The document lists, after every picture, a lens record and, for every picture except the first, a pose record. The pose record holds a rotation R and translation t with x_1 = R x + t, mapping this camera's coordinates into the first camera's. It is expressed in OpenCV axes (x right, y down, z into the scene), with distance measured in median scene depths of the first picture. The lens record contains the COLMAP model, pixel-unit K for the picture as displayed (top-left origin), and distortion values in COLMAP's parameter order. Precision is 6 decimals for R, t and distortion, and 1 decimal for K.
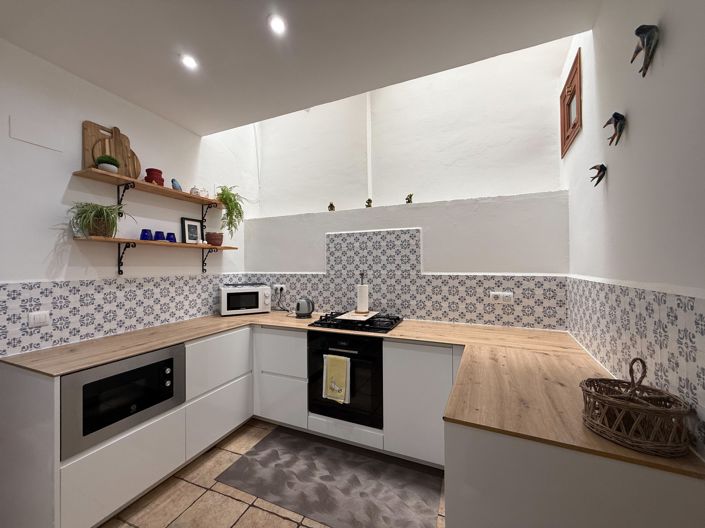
lens RADIAL K [[280.0, 0, 350.8], [0, 280.0, 264.4], [0, 0, 1]] dist [-0.000980, -0.000330]
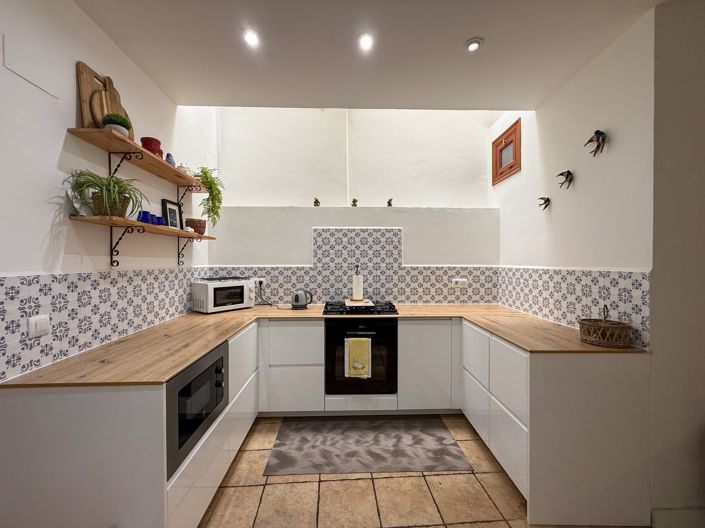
lens RADIAL K [[280.0, 0, 350.8], [0, 280.0, 264.4], [0, 0, 1]] dist [-0.000980, -0.000330]
pose [[0.903503, 0.000931, 0.428582, -0.505869], [-0.006879, 0.999900, 0.012330, 0.015110], [-0.428527, -0.014089, 0.903419, -0.000913]]
